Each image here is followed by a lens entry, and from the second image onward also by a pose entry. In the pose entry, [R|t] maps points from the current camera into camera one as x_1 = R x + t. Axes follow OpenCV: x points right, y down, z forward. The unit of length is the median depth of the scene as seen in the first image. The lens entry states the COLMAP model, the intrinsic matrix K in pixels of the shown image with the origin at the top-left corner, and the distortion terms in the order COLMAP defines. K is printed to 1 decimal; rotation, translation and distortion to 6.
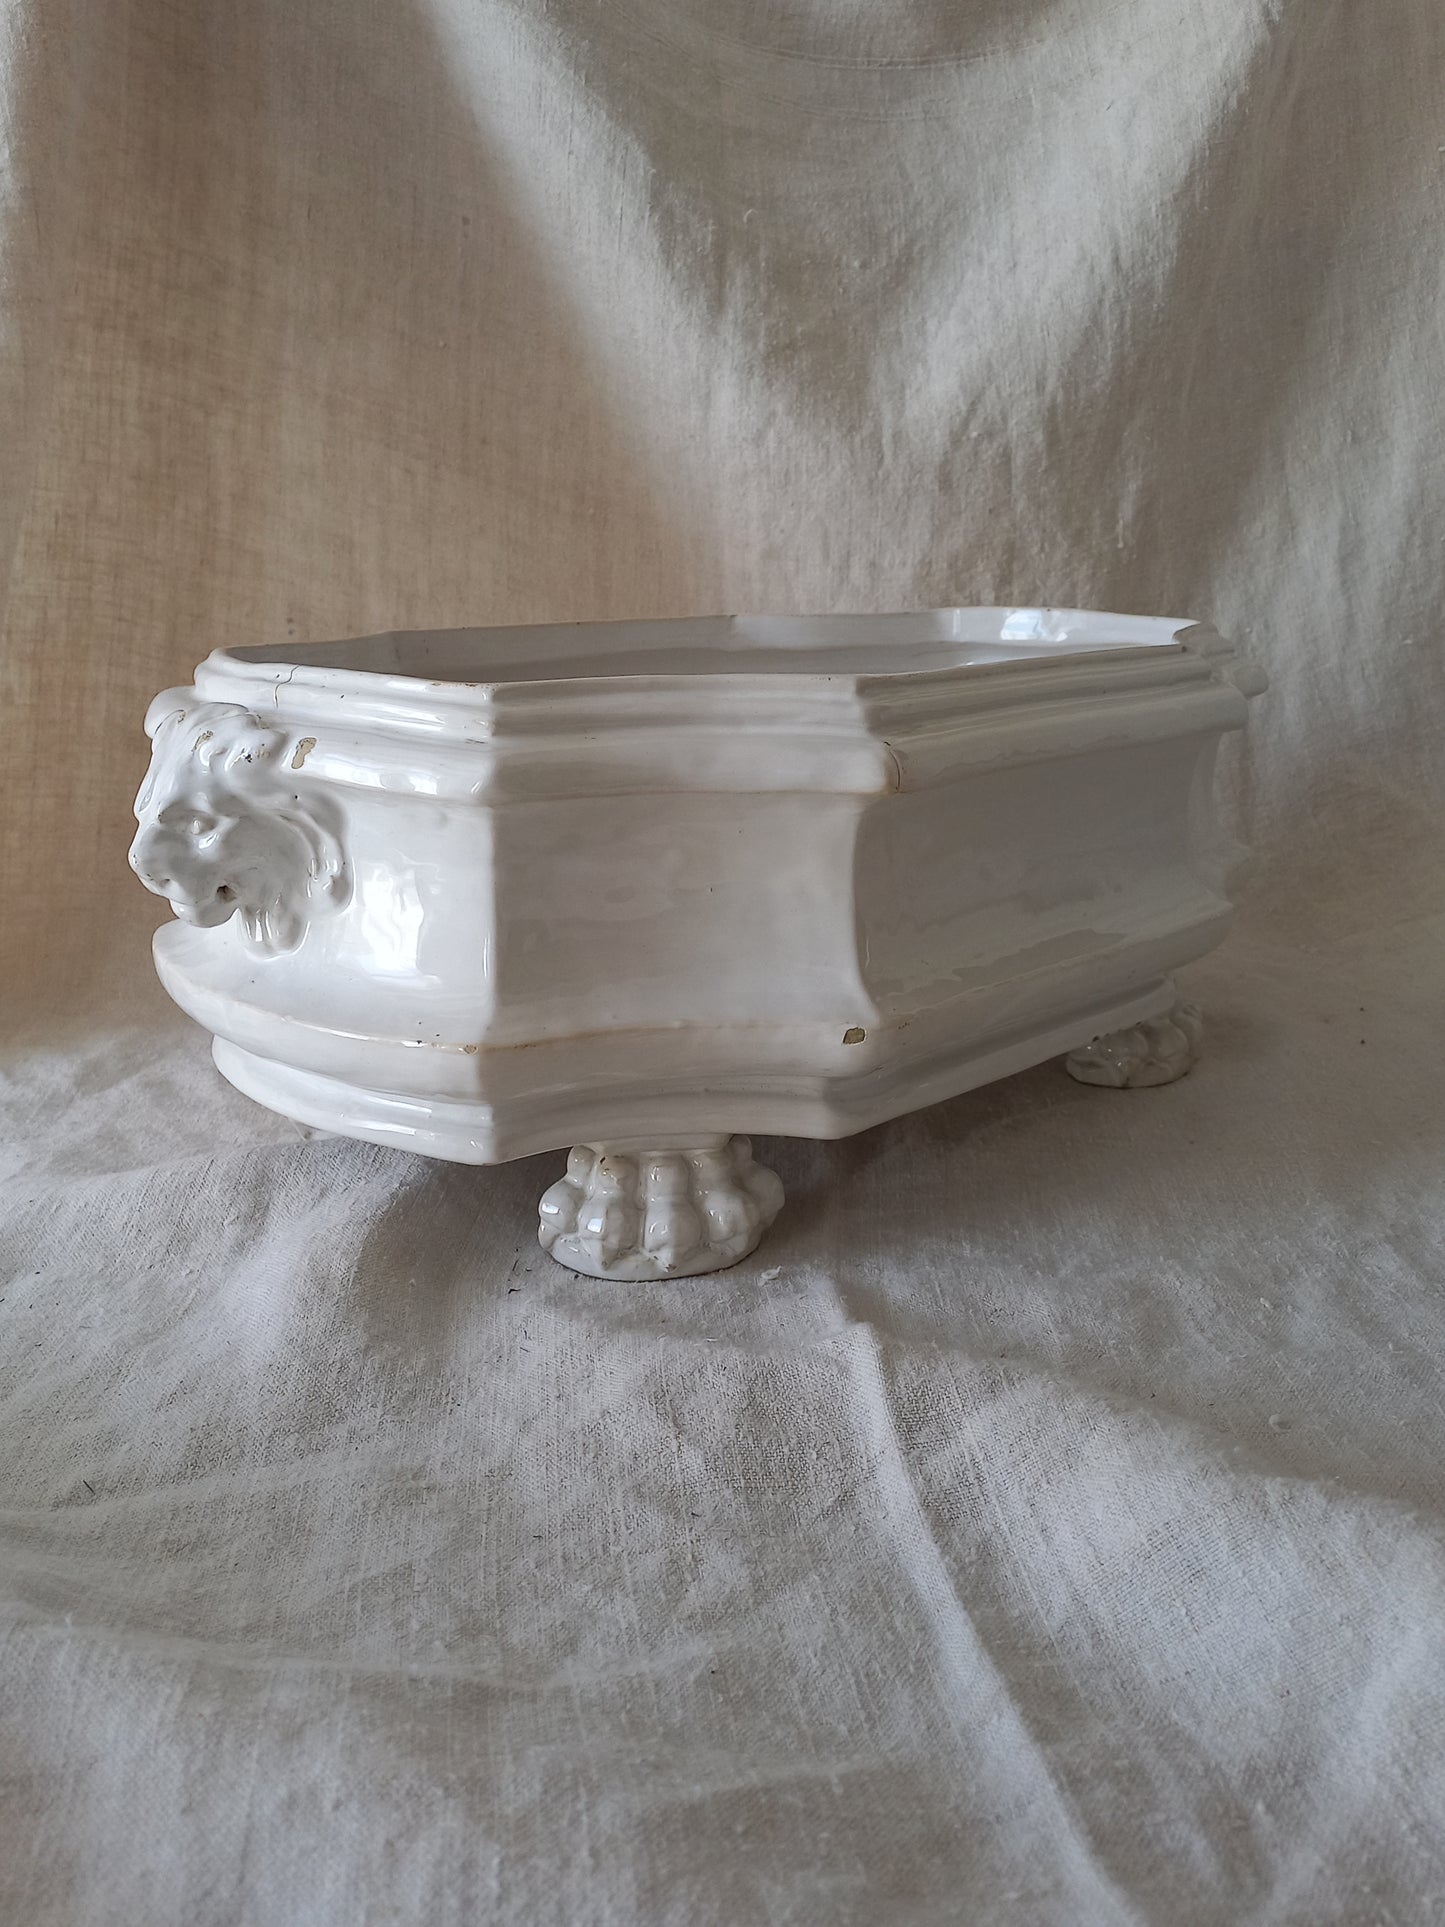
lens RADIAL K [[1658.0, 0, 722.5], [0, 1658.0, 963.5], [0, 0, 1]] dist [0.112254, -0.173650]
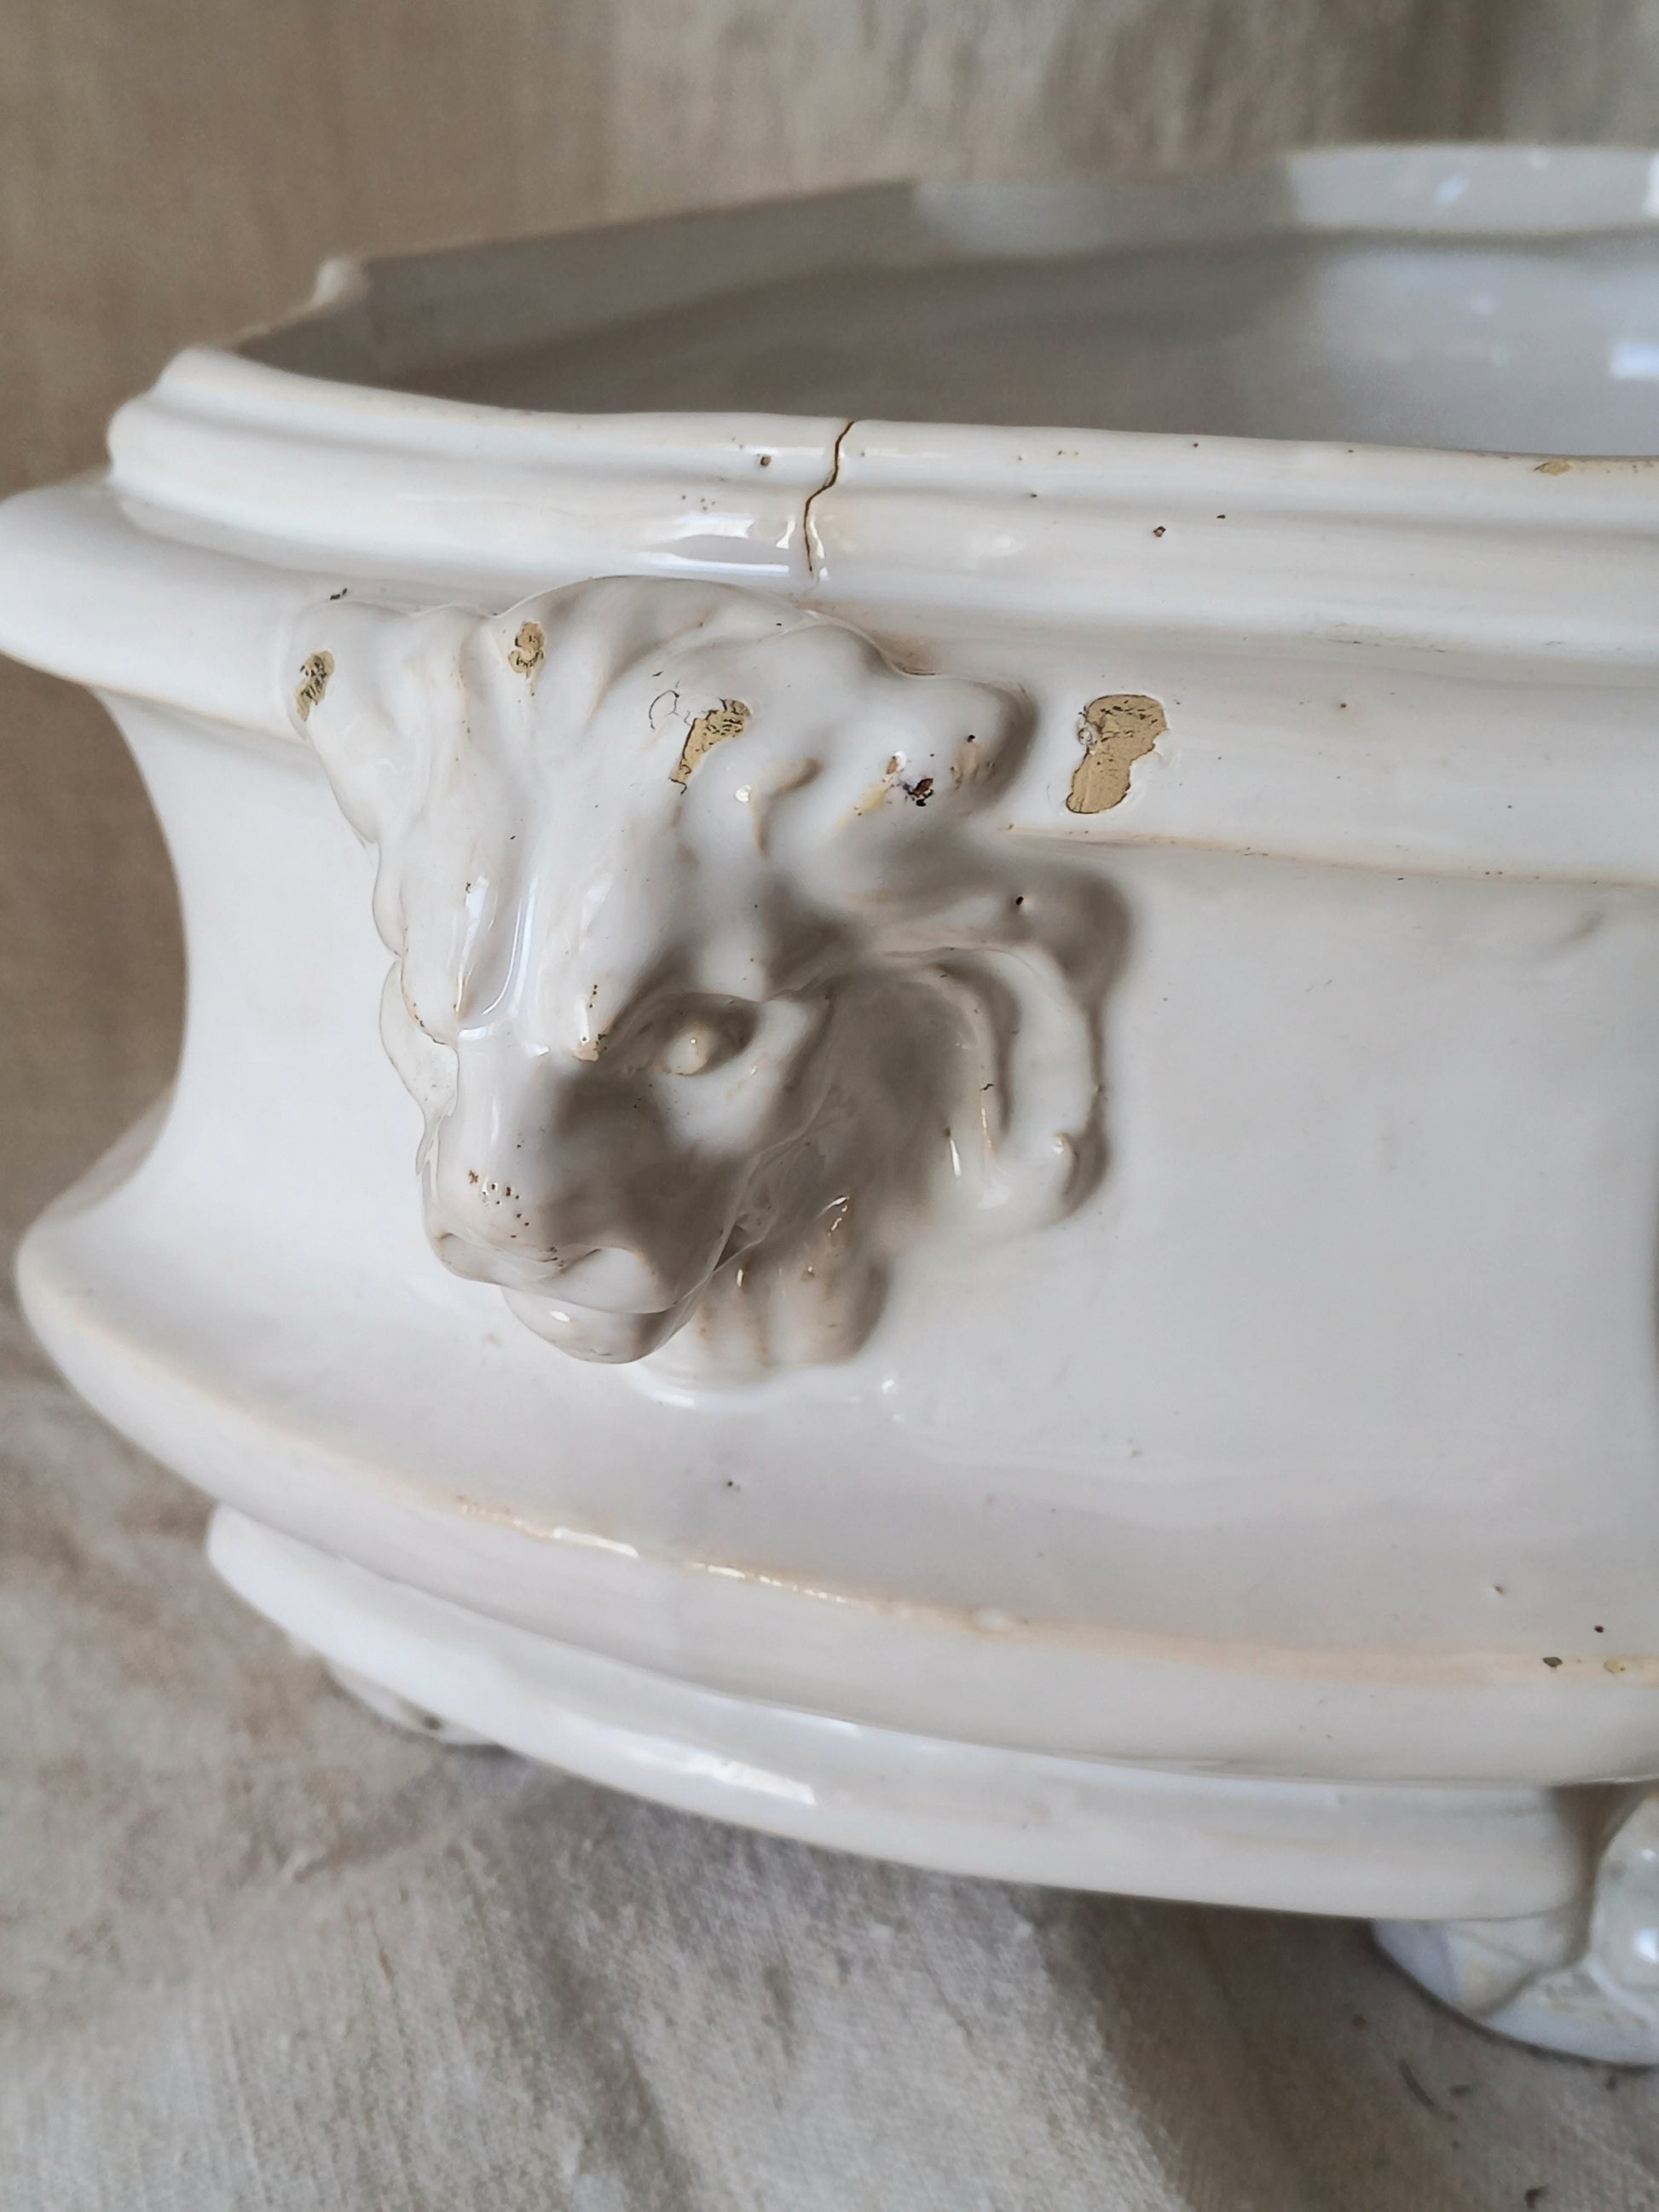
lens RADIAL K [[2704.2, 0, 975.5], [0, 2704.2, 1139.7], [0, 0, 1]] dist [0.121297, -0.284653]
pose [[0.929811, -0.144429, 0.338513, -0.214809], [0.096317, 0.983218, 0.154937, -0.066787], [-0.355209, -0.111458, 0.928118, 0.286588]]
